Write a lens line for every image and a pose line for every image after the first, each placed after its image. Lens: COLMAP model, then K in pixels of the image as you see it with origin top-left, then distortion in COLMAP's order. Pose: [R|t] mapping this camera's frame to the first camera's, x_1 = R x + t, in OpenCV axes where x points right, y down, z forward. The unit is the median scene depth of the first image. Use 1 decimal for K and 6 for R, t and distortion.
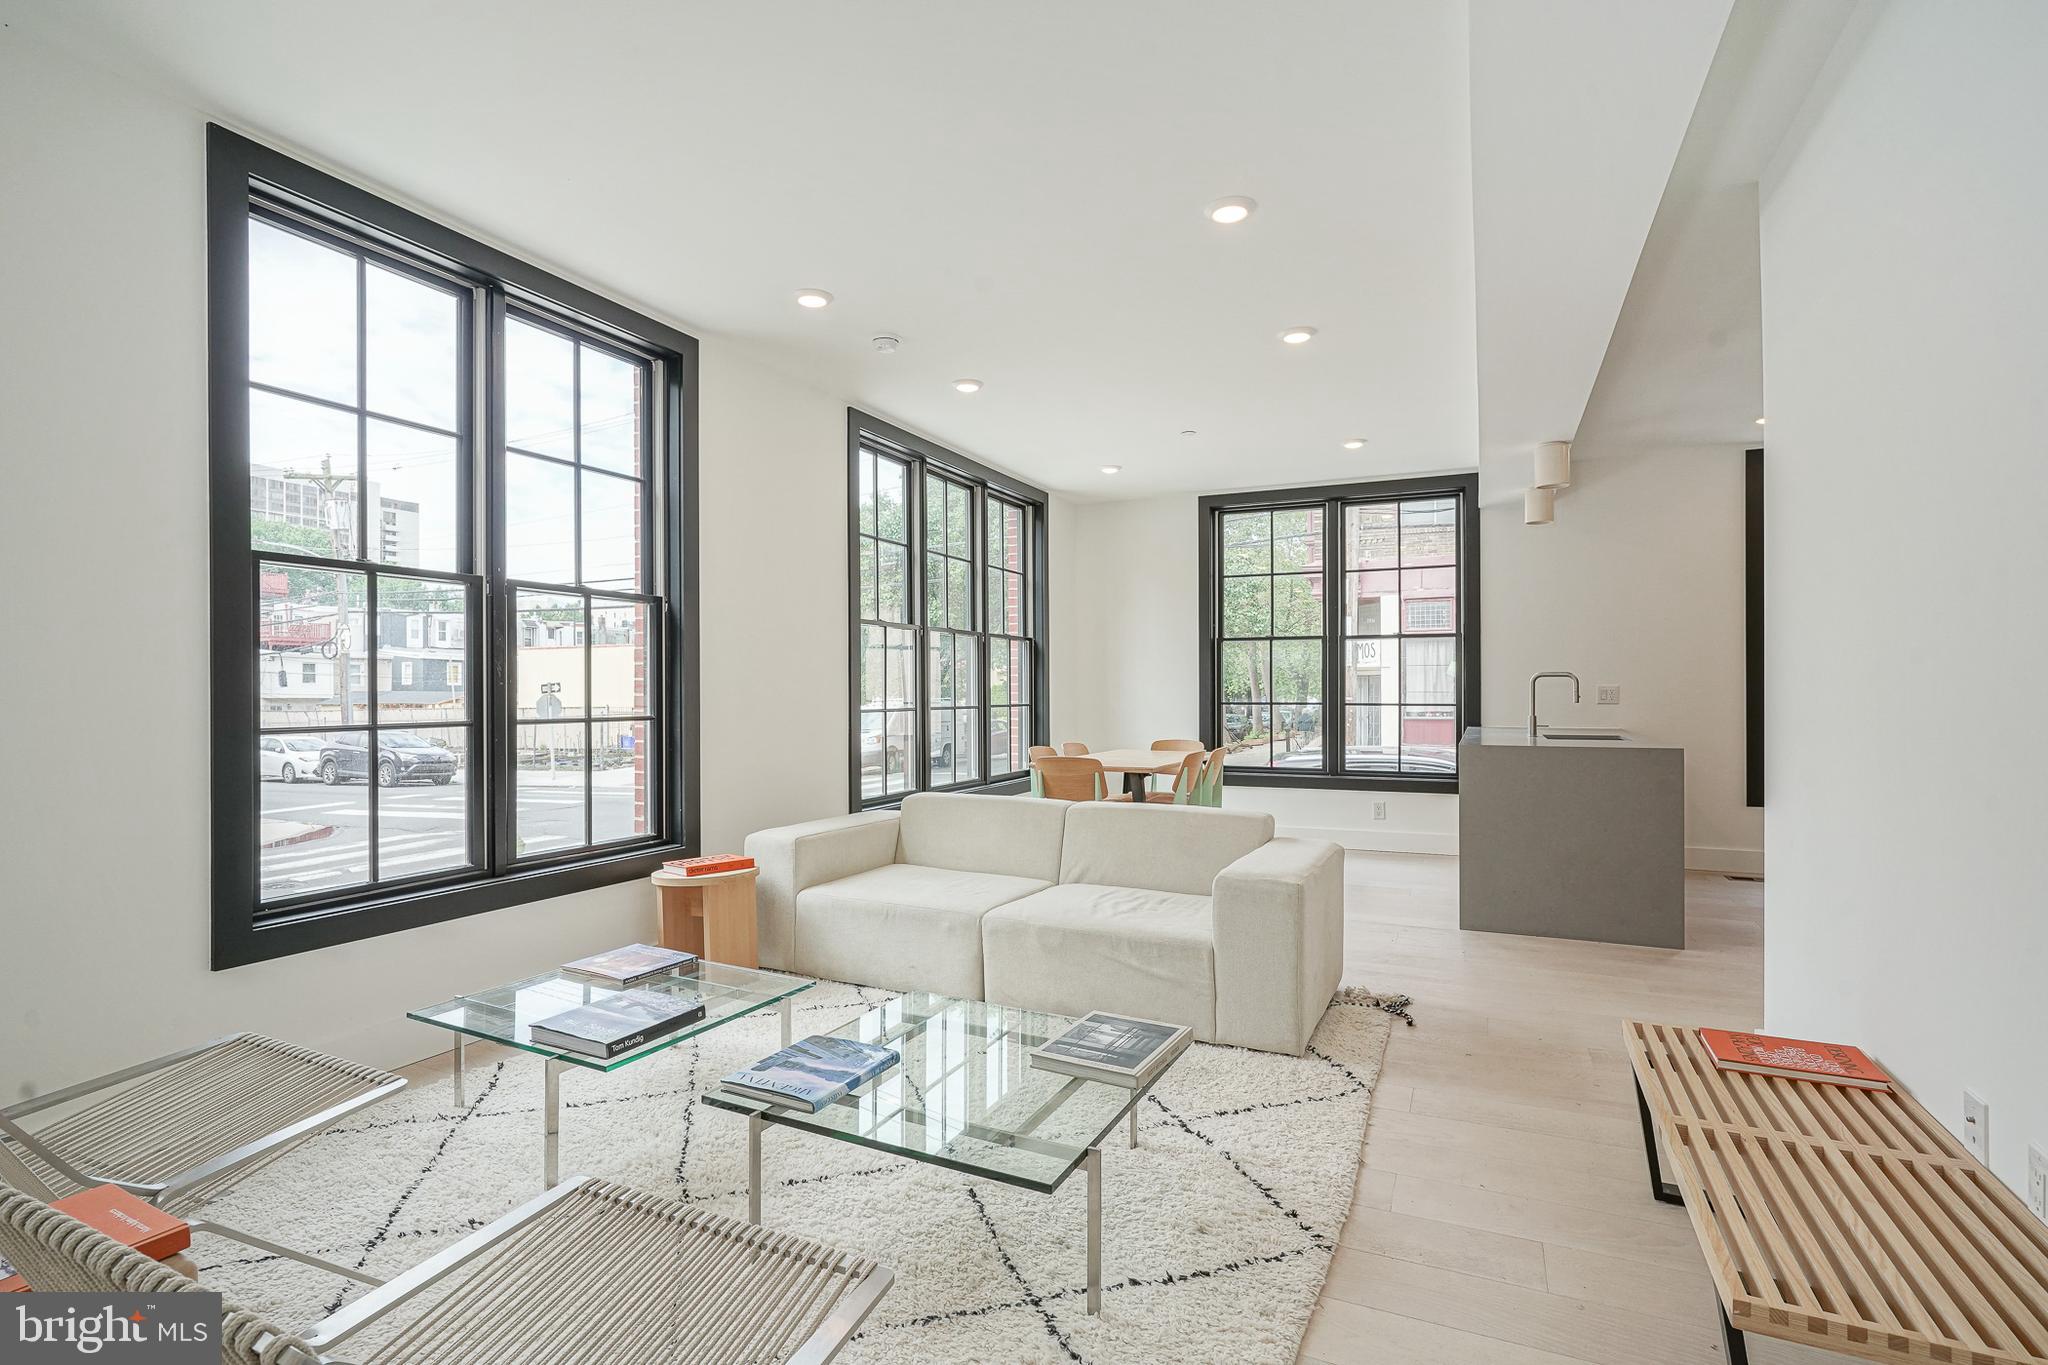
lens RADIAL K [[1018.6, 0, 1001.0], [0, 1018.6, 688.4], [0, 0, 1]] dist [-0.000621, 0.000571]
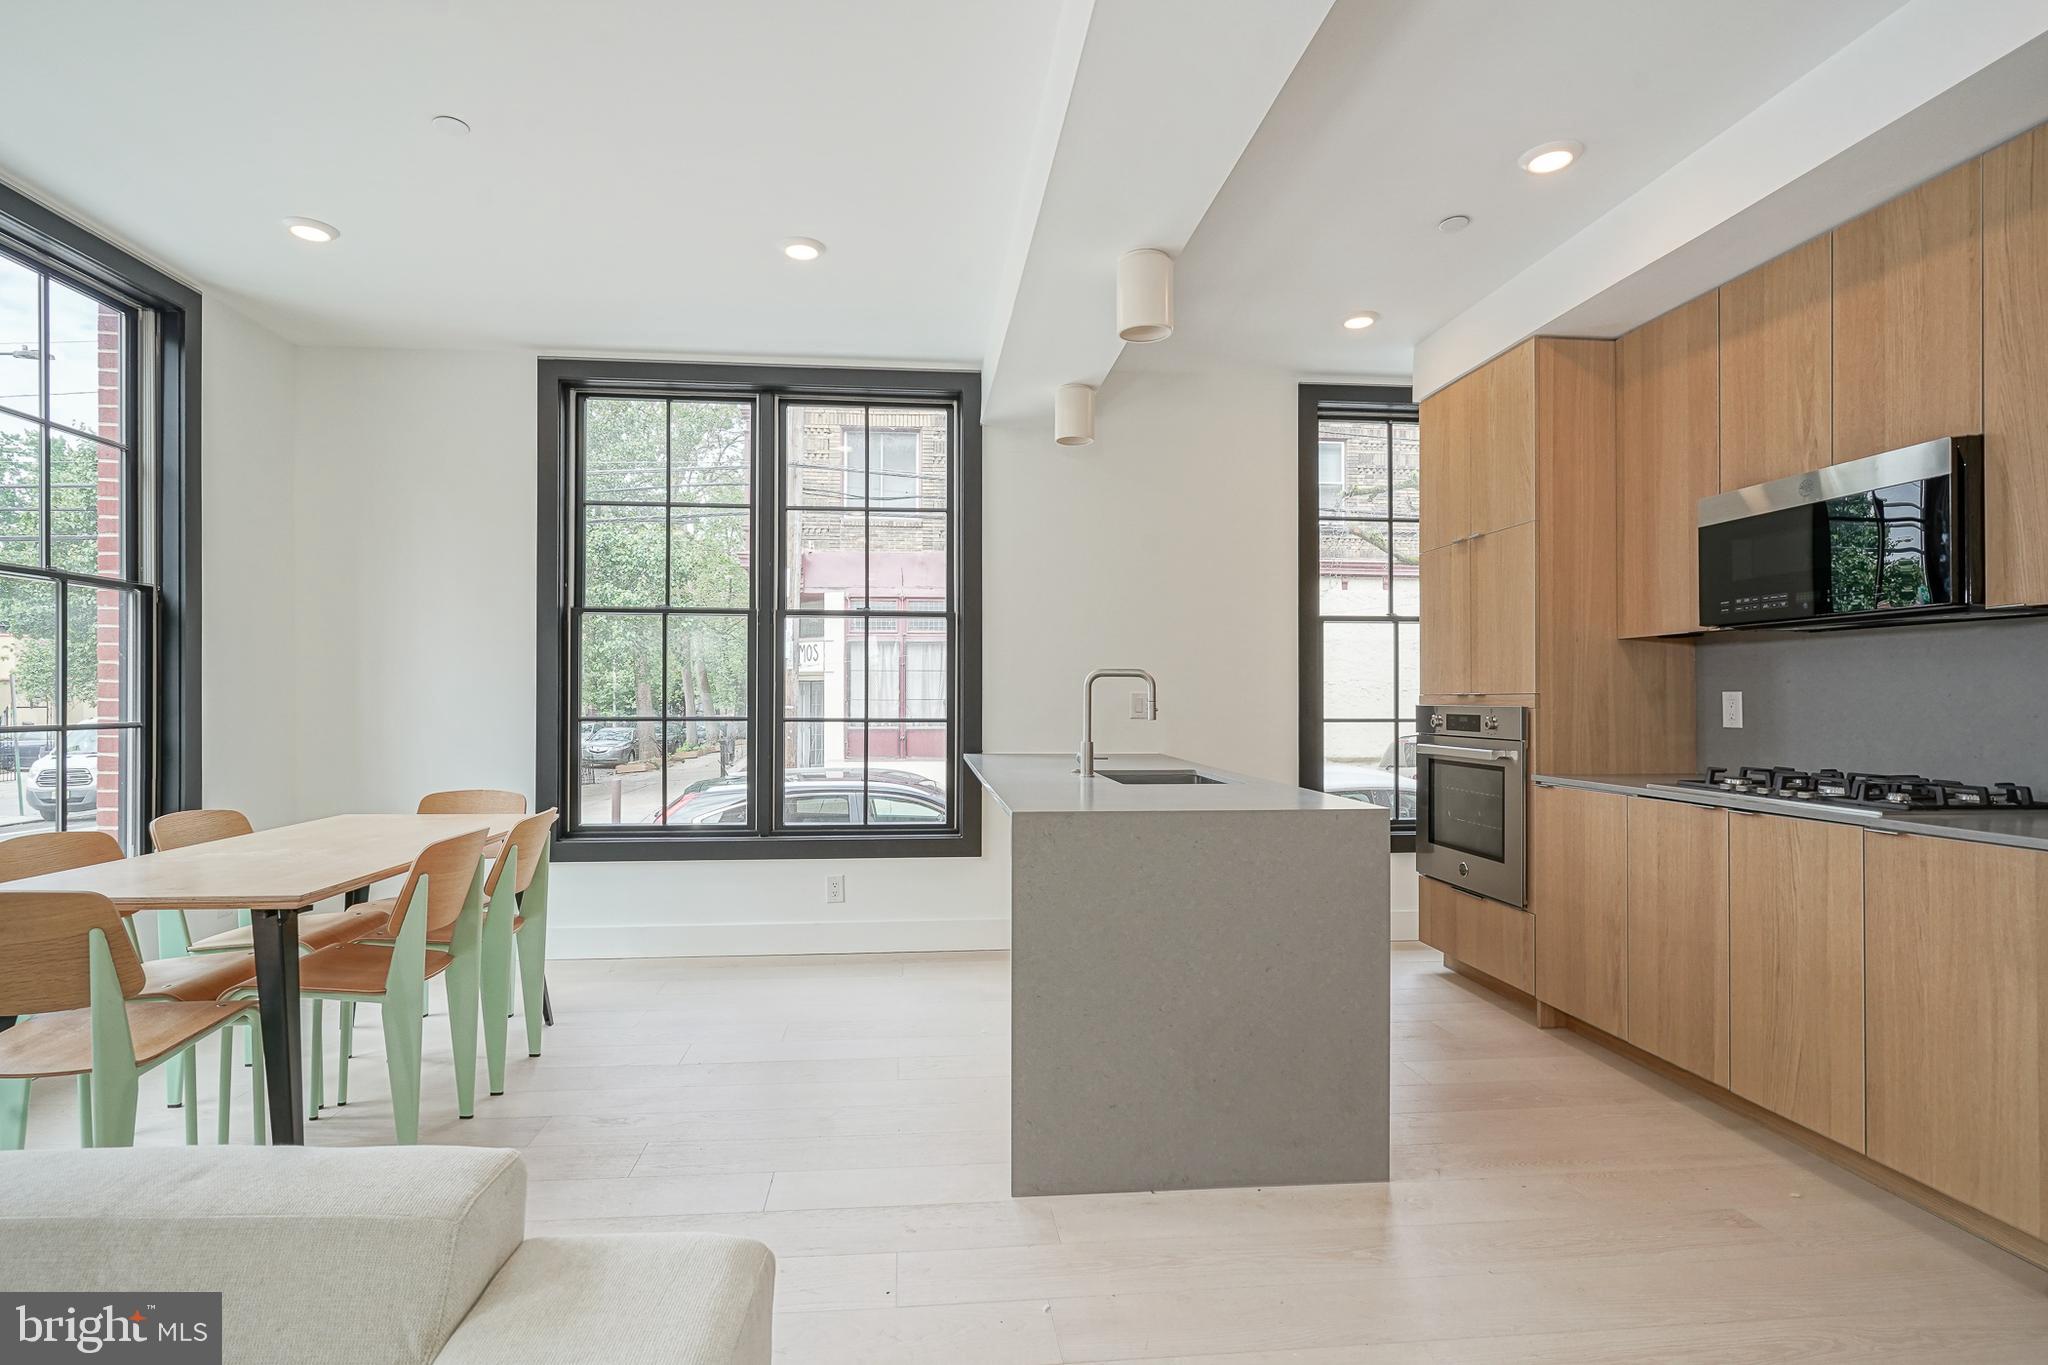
lens RADIAL K [[1018.6, 0, 1001.0], [0, 1018.6, 688.4], [0, 0, 1]] dist [-0.000621, 0.000571]
pose [[0.860640, 0.008779, 0.509138, 0.127938], [-0.005291, 0.999952, -0.008300, 0.000715], [-0.509186, 0.004450, 0.860645, 0.375956]]
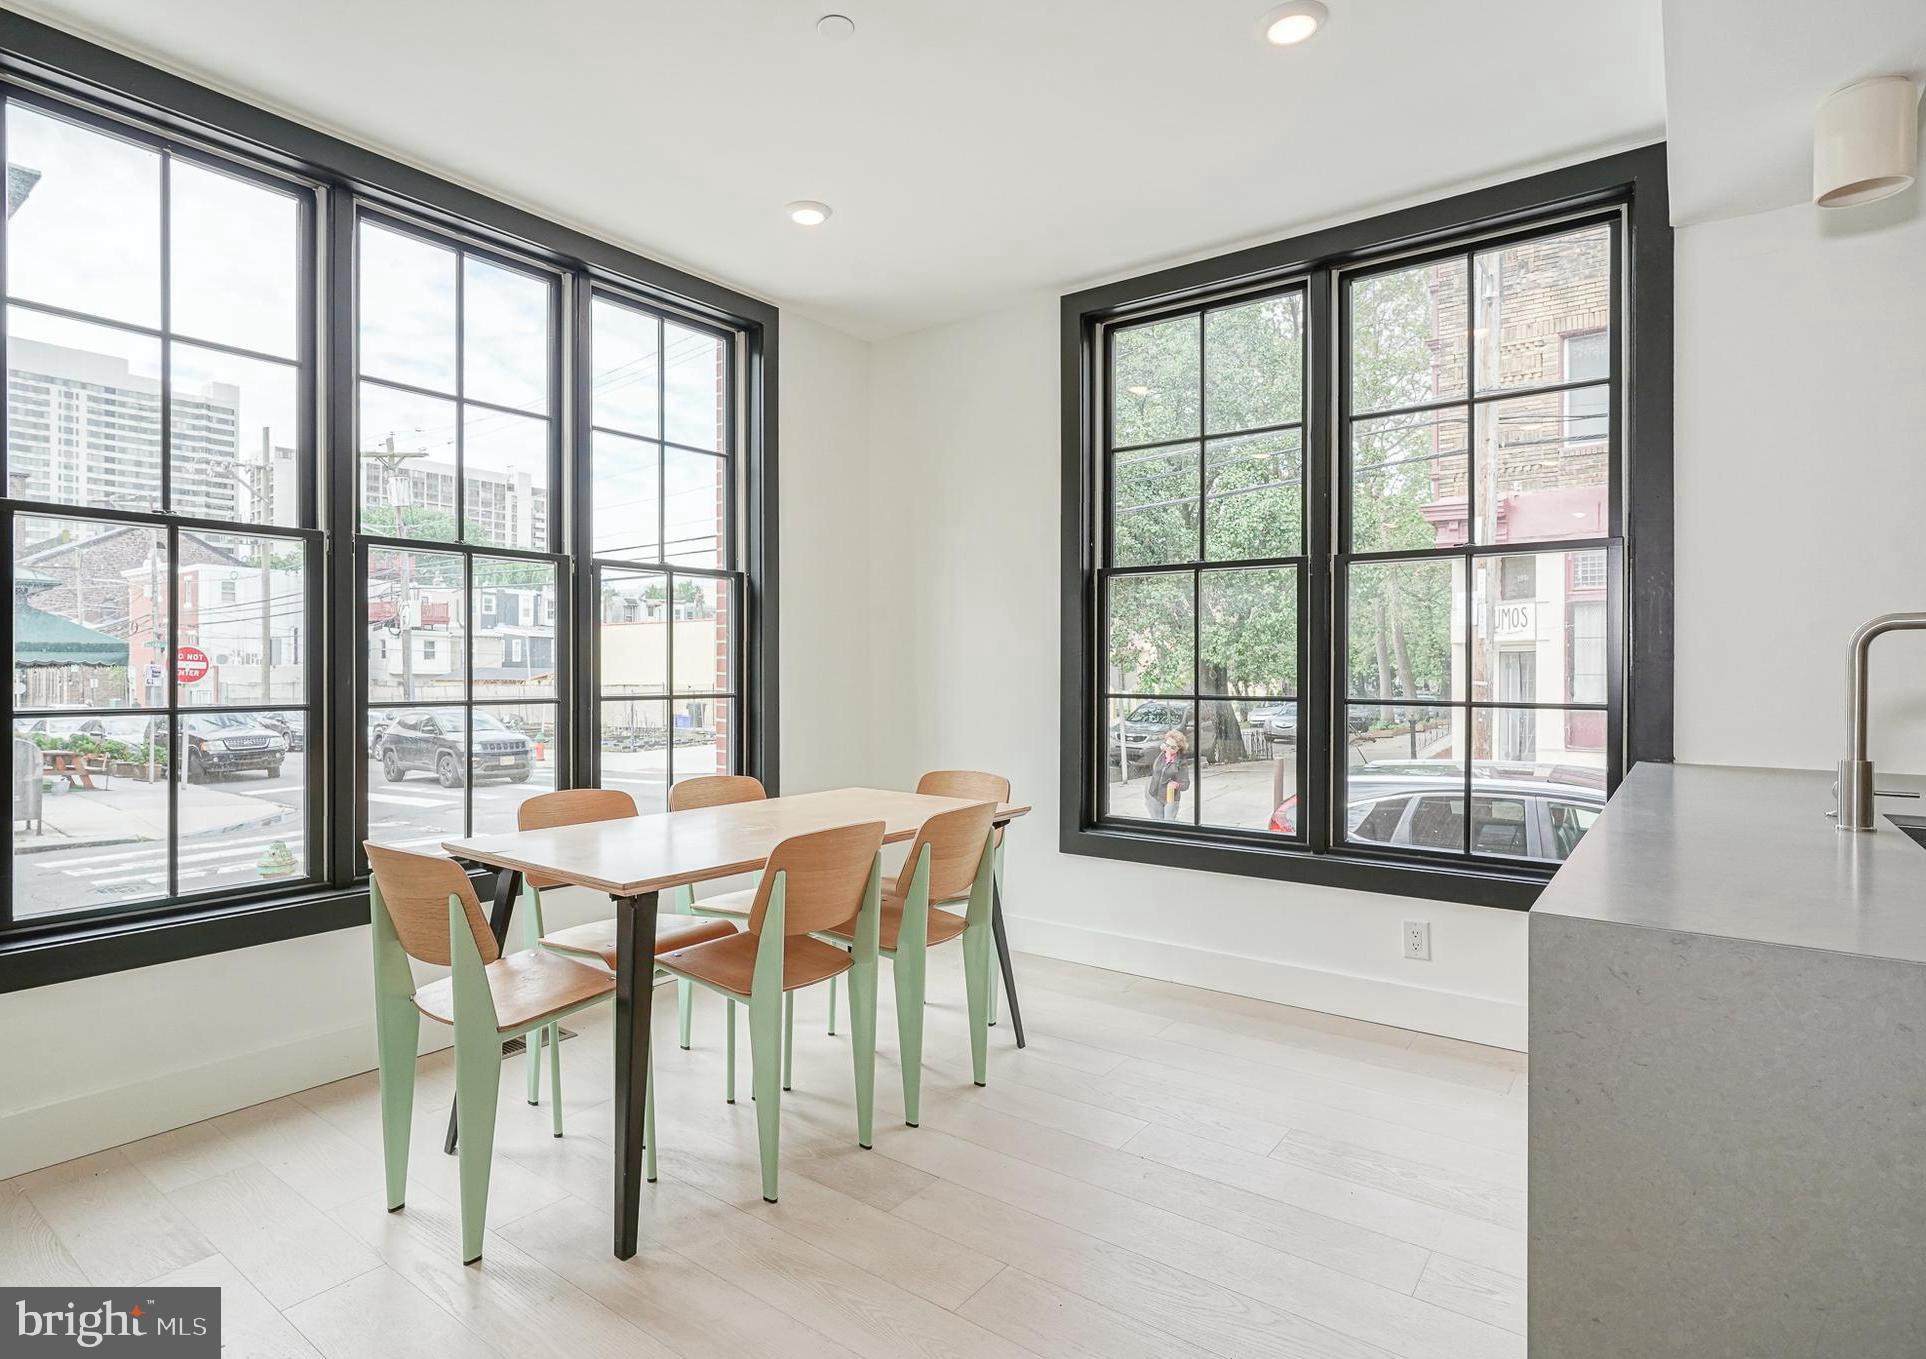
lens RADIAL K [[1022.2, 0, 902.5], [0, 1022.2, 671.2], [0, 0, 1]] dist [-0.028460, 0.019126]
pose [[0.975069, 0.004986, -0.221845, 0.230917], [-0.004151, 0.999982, 0.004230, 0.000579], [0.221862, -0.003204, 0.975073, 0.475973]]
